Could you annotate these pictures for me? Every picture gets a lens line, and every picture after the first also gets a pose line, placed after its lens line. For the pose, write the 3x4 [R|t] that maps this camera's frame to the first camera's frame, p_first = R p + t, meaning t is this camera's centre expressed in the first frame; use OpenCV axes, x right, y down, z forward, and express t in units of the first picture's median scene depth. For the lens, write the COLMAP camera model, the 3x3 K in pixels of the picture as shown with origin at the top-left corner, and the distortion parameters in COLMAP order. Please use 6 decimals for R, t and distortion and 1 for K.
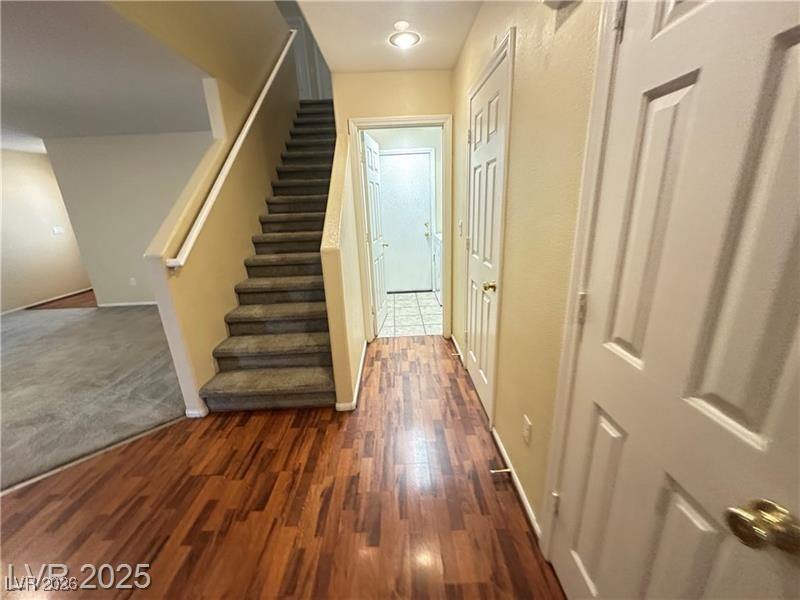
lens RADIAL K [[320.5, 0, 400.0], [0, 320.5, 300.0], [0, 0, 1]] dist [-0.001900, 0.000162]
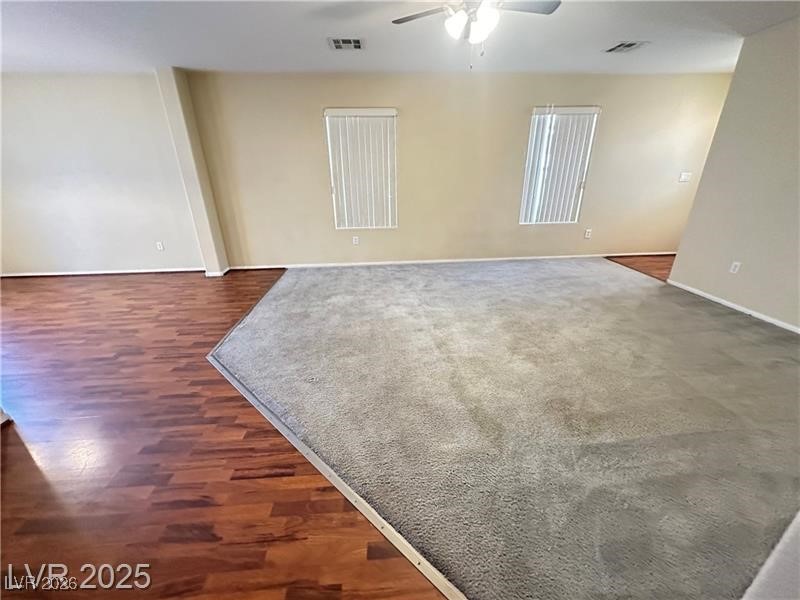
lens RADIAL K [[320.5, 0, 400.0], [0, 320.5, 300.0], [0, 0, 1]] dist [-0.001900, 0.000162]
pose [[0.050133, 0.414847, -0.908509, -0.454552], [-0.281801, 0.878568, 0.385625, -0.101346], [0.958162, 0.236686, 0.160949, 0.478560]]
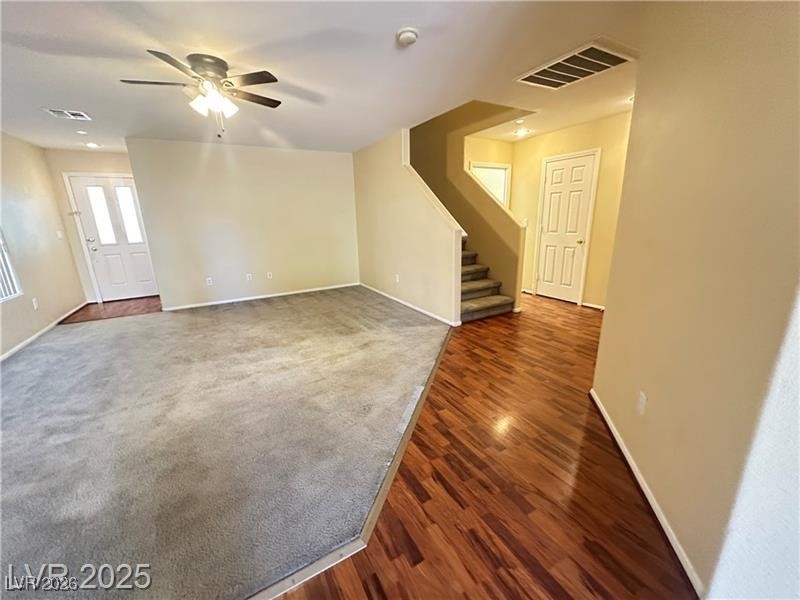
lens RADIAL K [[320.5, 0, 400.0], [0, 320.5, 300.0], [0, 0, 1]] dist [-0.001900, 0.000162]
pose [[0.878824, -0.101687, 0.466185, -1.344111], [0.128740, 0.991325, -0.026460, 0.184582], [-0.459451, 0.083270, 0.884291, -0.311315]]
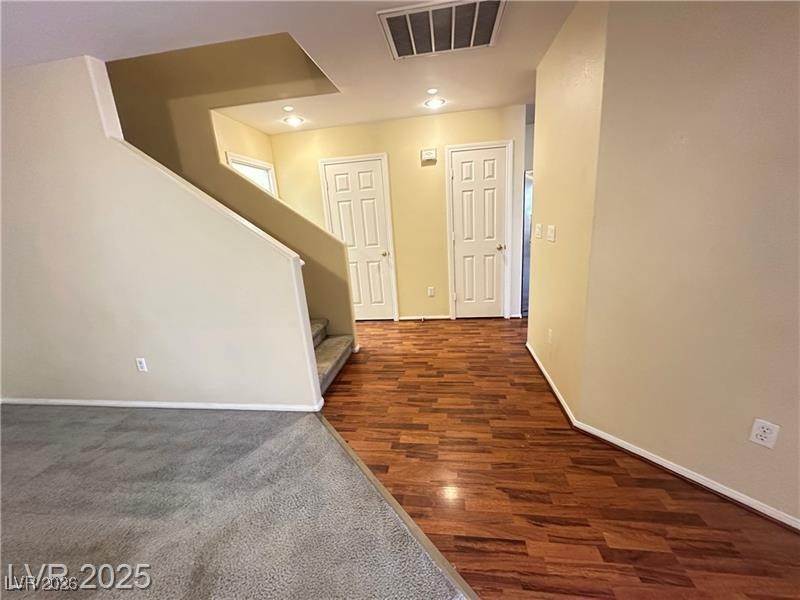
lens RADIAL K [[320.5, 0, 400.0], [0, 320.5, 300.0], [0, 0, 1]] dist [-0.001900, 0.000162]
pose [[0.161707, -0.218886, 0.962258, -1.223061], [0.350902, 0.924118, 0.151241, -0.027512], [-0.922344, 0.313202, 0.226244, 0.318931]]
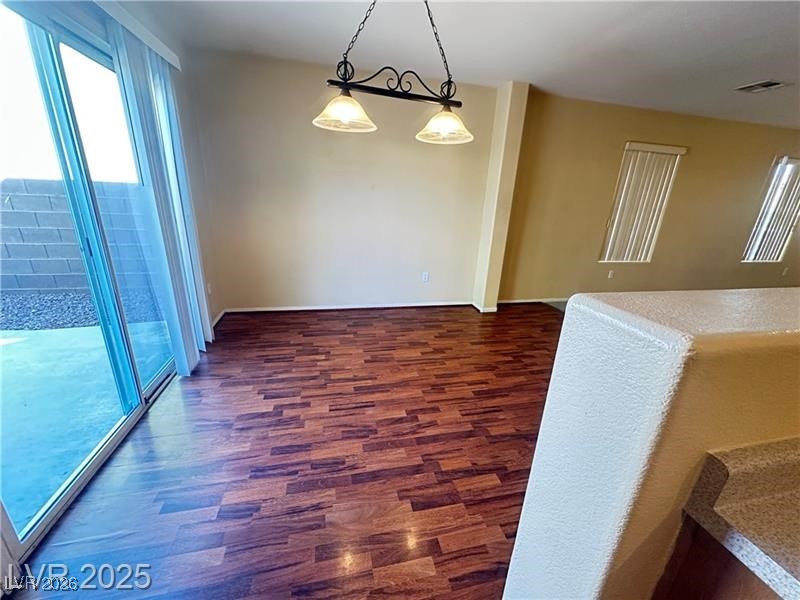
lens RADIAL K [[320.5, 0, 400.0], [0, 320.5, 300.0], [0, 0, 1]] dist [-0.001900, 0.000162]
pose [[0.206822, 0.359207, -0.910052, -0.804360], [-0.339587, 0.898692, 0.277547, 0.351214], [0.917554, 0.251639, 0.307852, -0.942699]]
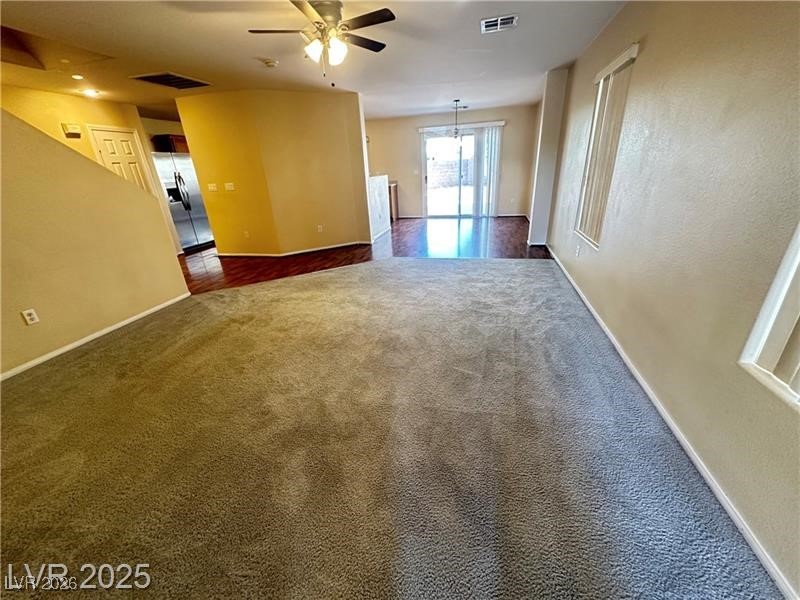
lens RADIAL K [[320.5, 0, 400.0], [0, 320.5, 300.0], [0, 0, 1]] dist [-0.001900, 0.000162]
pose [[-0.961103, -0.016834, 0.275677, -1.751640], [0.163691, 0.769226, 0.617654, -0.390371], [-0.222455, 0.638755, -0.736550, 1.607287]]
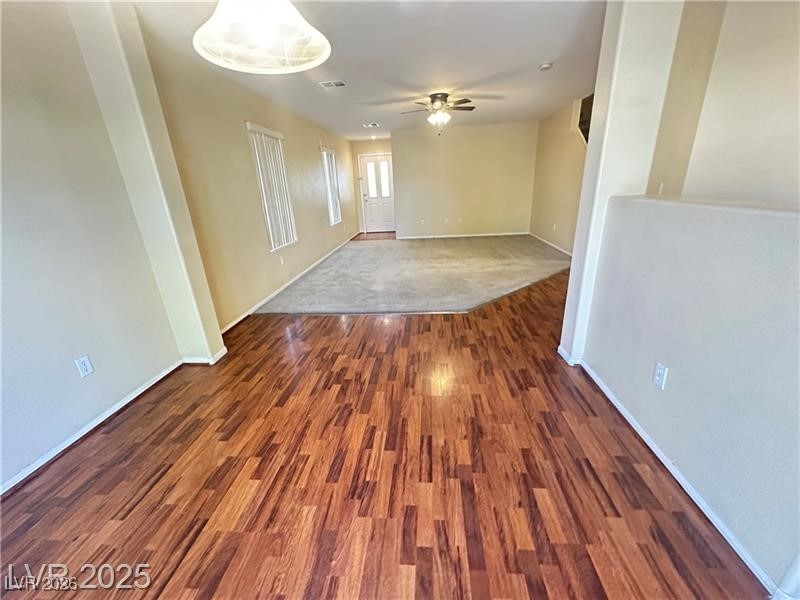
lens RADIAL K [[320.5, 0, 400.0], [0, 320.5, 300.0], [0, 0, 1]] dist [-0.001900, 0.000162]
pose [[0.994809, 0.028579, -0.097663, -1.341154], [-0.023324, 0.998240, 0.054531, 0.414654], [0.099049, -0.051970, 0.993725, -1.033254]]
